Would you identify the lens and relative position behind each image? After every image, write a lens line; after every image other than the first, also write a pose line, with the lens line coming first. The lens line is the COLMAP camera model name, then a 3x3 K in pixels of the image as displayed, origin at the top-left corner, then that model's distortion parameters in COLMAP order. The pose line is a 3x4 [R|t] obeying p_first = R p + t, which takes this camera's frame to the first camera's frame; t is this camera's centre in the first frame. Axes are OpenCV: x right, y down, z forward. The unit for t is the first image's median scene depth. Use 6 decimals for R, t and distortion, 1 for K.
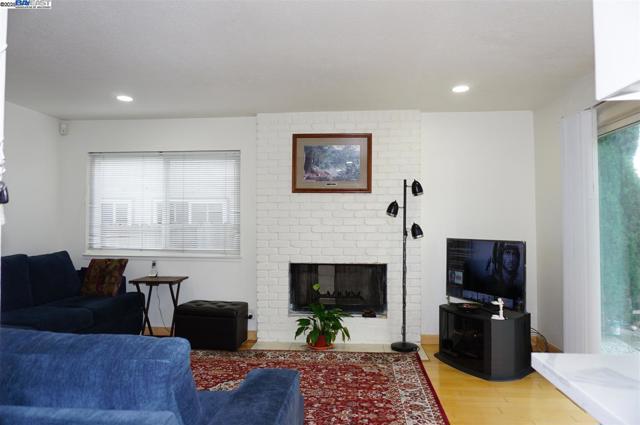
lens RADIAL K [[431.5, 0, 320.0], [0, 431.5, 212.5], [0, 0, 1]] dist [-0.037745, 0.001231]
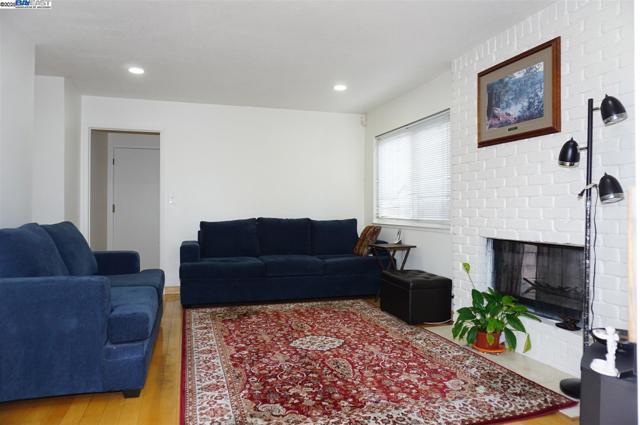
lens RADIAL K [[431.5, 0, 320.0], [0, 431.5, 212.5], [0, 0, 1]] dist [-0.037745, 0.001231]
pose [[0.362515, 0.001299, -0.931977, 0.590934], [0.033111, 0.999350, 0.014272, 0.053954], [0.931390, -0.036032, 0.362236, 0.462347]]
